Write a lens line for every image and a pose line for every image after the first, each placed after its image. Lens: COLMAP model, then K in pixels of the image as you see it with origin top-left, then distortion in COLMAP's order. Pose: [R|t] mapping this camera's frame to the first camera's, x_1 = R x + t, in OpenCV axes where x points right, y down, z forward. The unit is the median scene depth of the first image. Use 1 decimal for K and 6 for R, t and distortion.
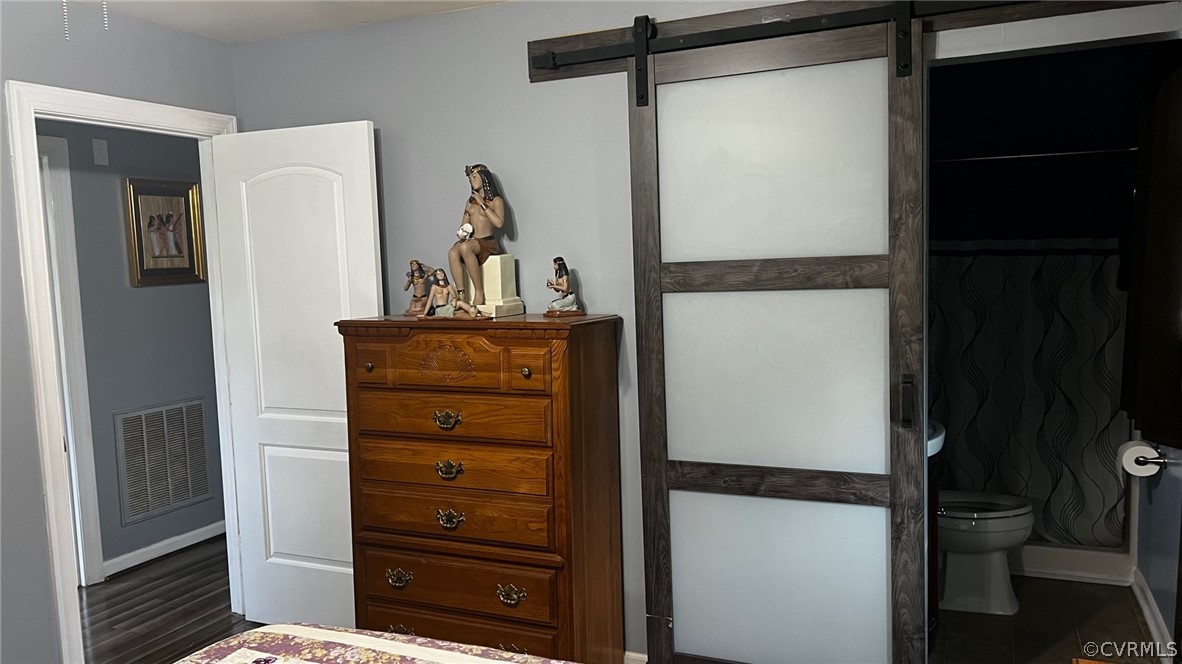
lens RADIAL K [[894.7, 0, 591.0], [0, 894.7, 332.0], [0, 0, 1]] dist [0.081474, -0.083619]
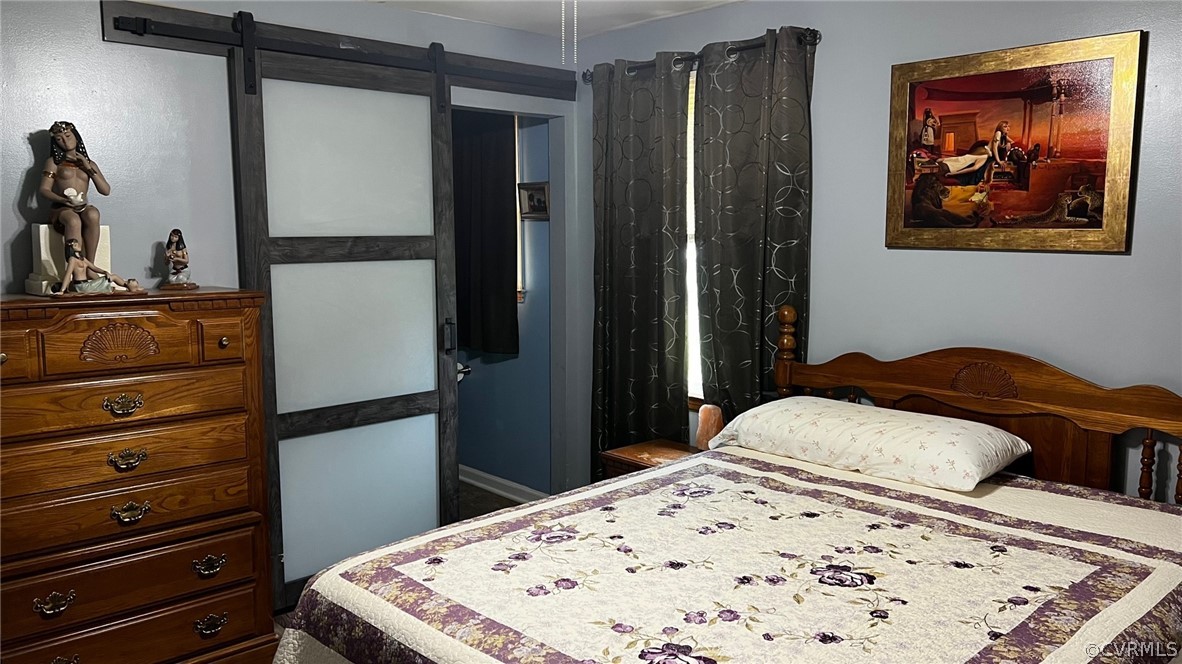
lens RADIAL K [[894.7, 0, 591.0], [0, 894.7, 332.0], [0, 0, 1]] dist [0.081474, -0.083619]
pose [[0.391028, -0.075141, 0.917307, -0.847644], [0.067983, 0.996297, 0.052632, 0.008088], [-0.917865, 0.041781, 0.394688, 0.205606]]
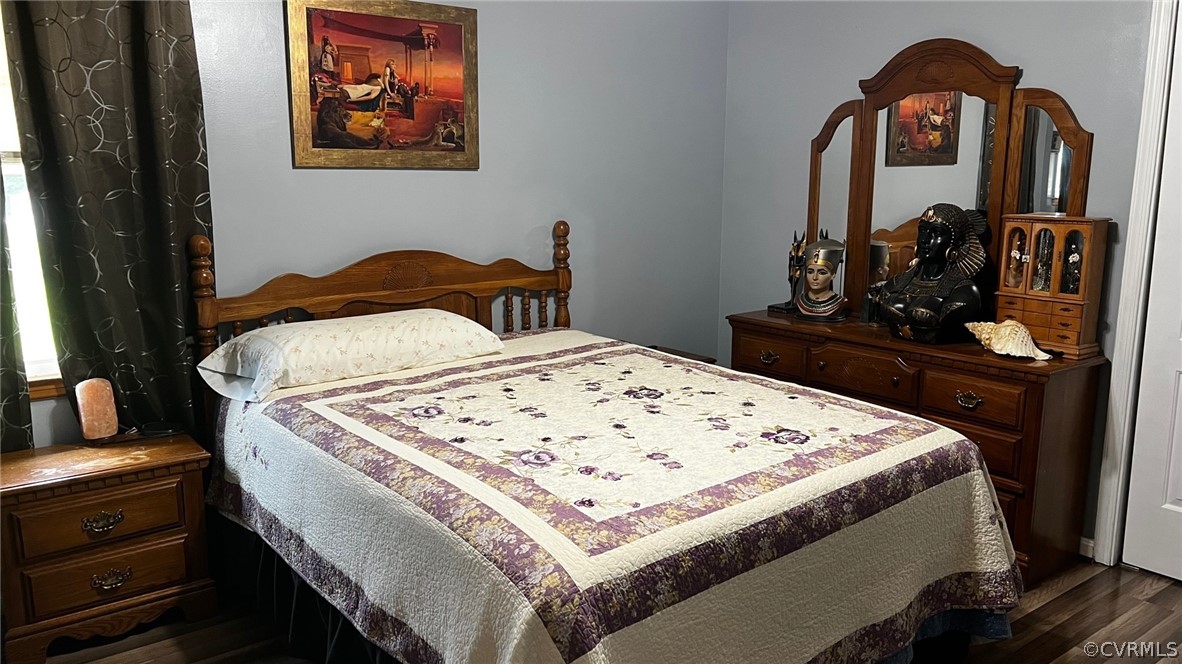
lens RADIAL K [[894.7, 0, 591.0], [0, 894.7, 332.0], [0, 0, 1]] dist [0.081474, -0.083619]
pose [[-0.884388, -0.051781, 0.463872, -0.540202], [0.071863, 0.966872, 0.244939, -0.065587], [-0.461188, 0.249956, -0.851368, 1.174624]]
